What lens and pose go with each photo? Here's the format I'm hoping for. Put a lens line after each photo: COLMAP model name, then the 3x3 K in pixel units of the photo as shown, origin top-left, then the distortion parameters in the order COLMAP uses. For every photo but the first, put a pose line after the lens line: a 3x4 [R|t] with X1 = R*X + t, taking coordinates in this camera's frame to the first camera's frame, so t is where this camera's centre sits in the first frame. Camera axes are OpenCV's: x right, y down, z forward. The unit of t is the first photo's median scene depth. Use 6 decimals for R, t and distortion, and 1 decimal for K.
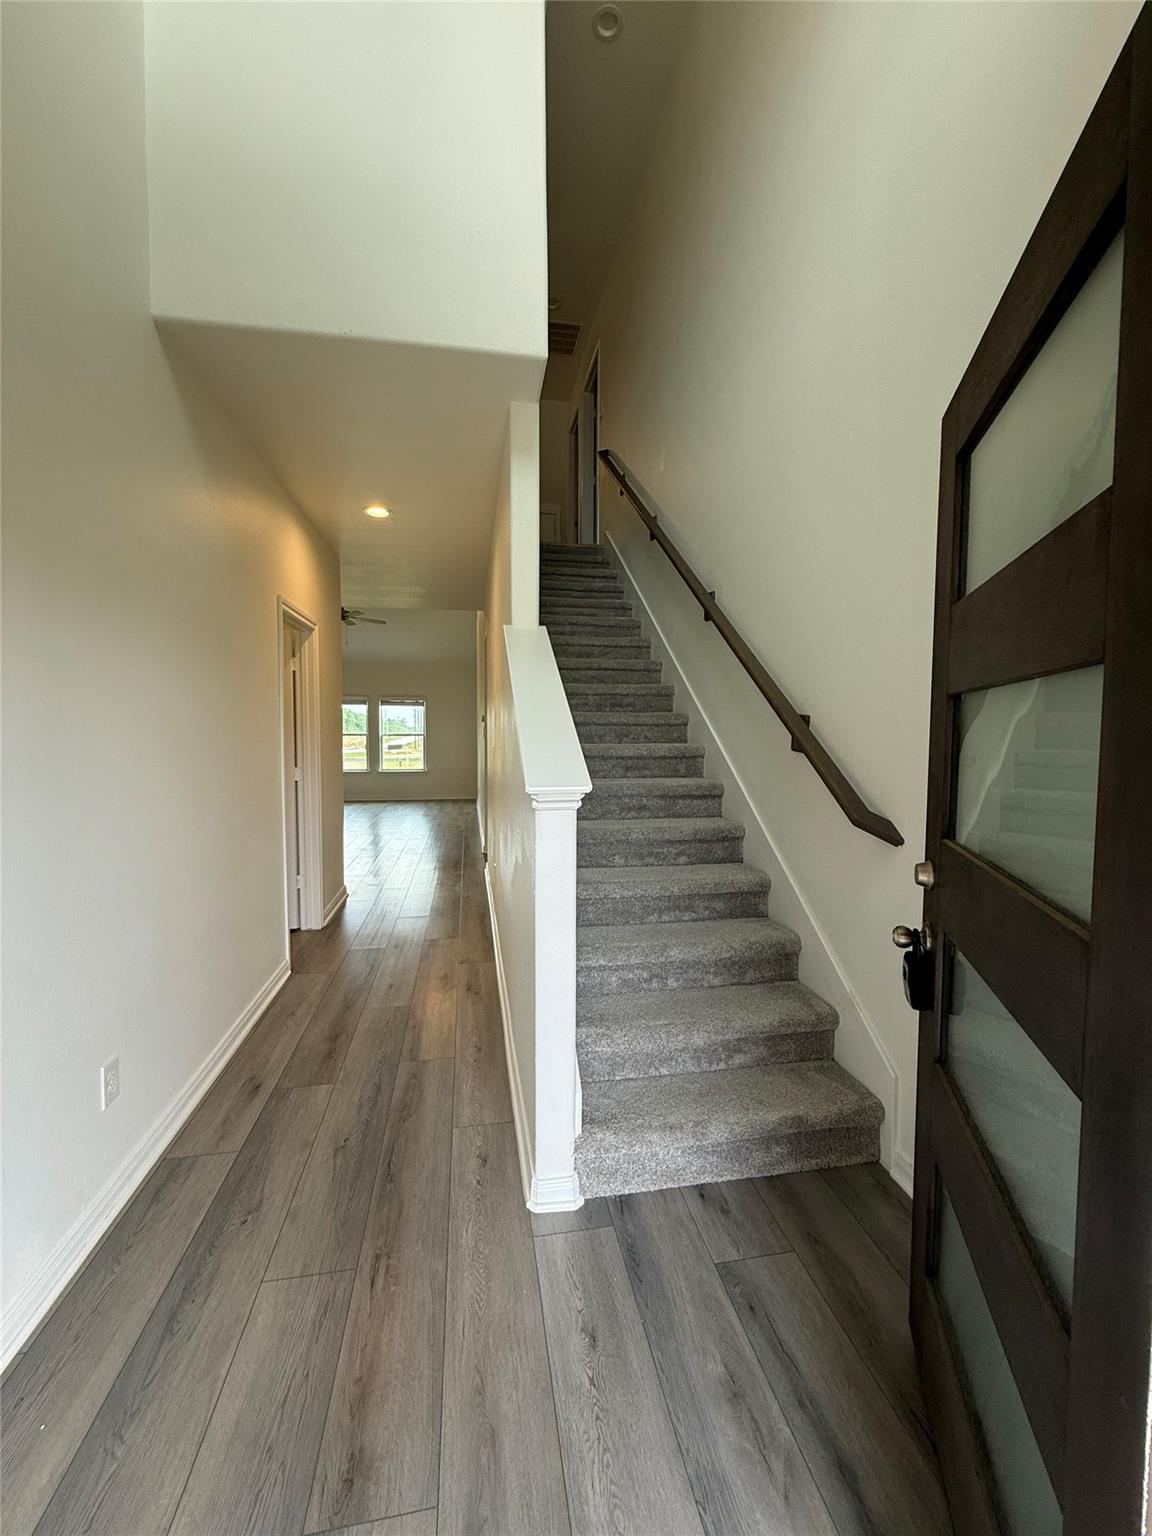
lens RADIAL K [[611.0, 0, 567.0], [0, 611.0, 765.7], [0, 0, 1]] dist [0.000506, 0.000213]
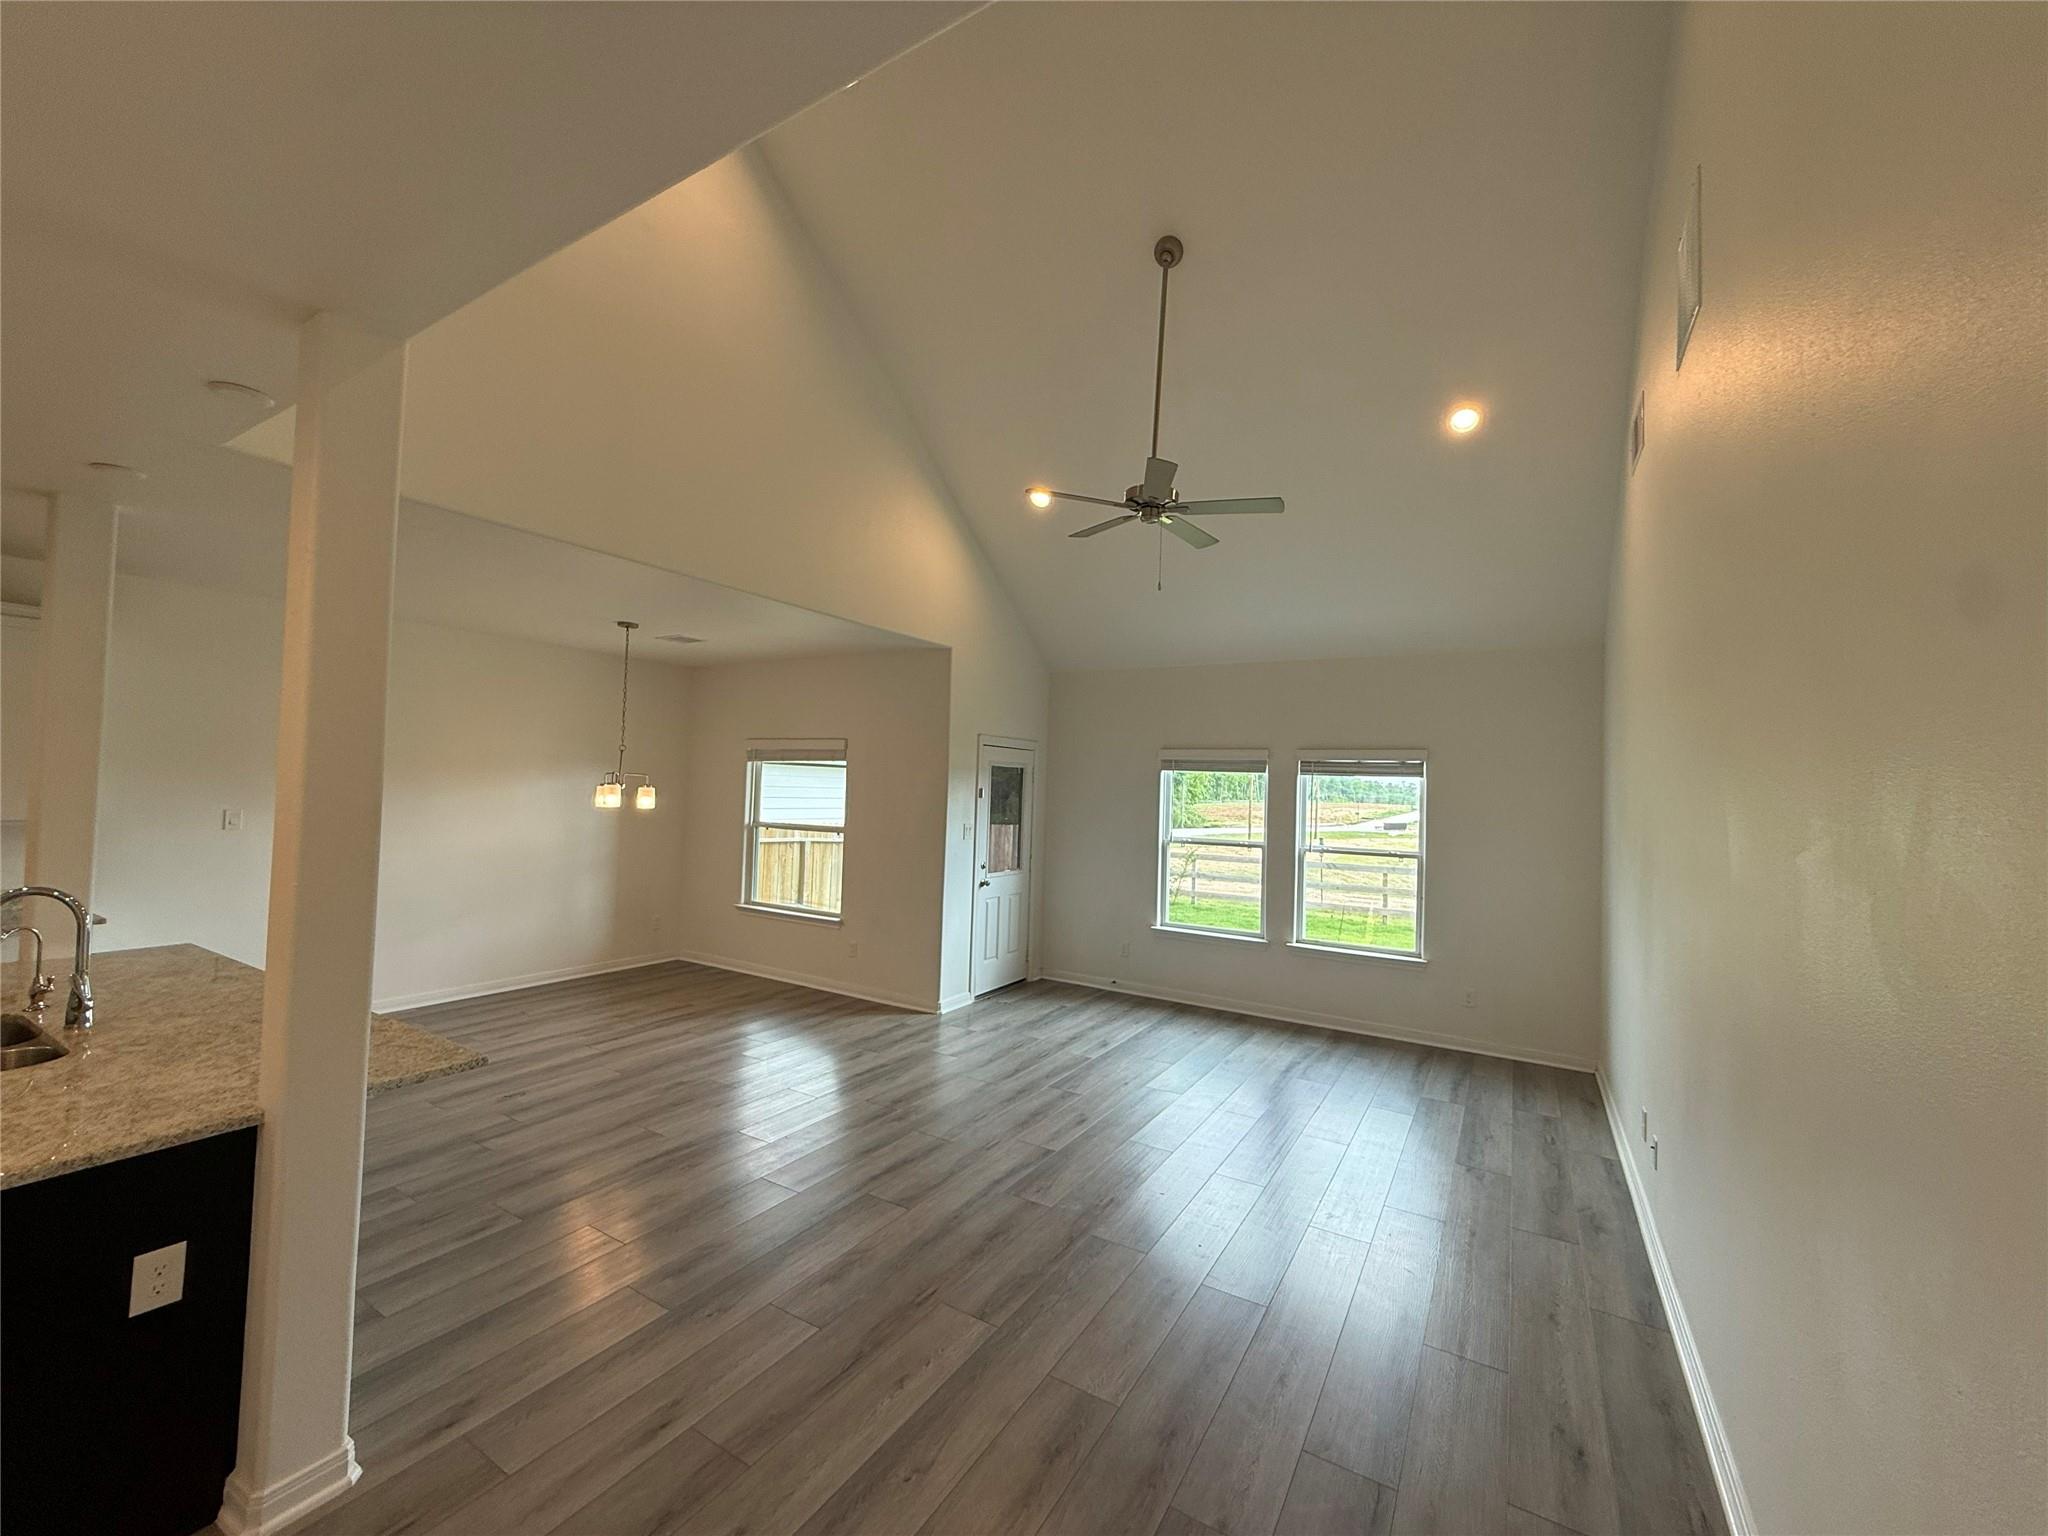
lens RADIAL K [[814.7, 0, 1016.8], [0, 814.7, 767.6], [0, 0, 1]] dist [0.000506, 0.000213]
pose [[0.757105, 0.004901, -0.653274, -0.104381], [-0.067088, 0.995268, -0.070285, -0.053716], [0.649839, 0.097040, 0.753852, 0.492915]]
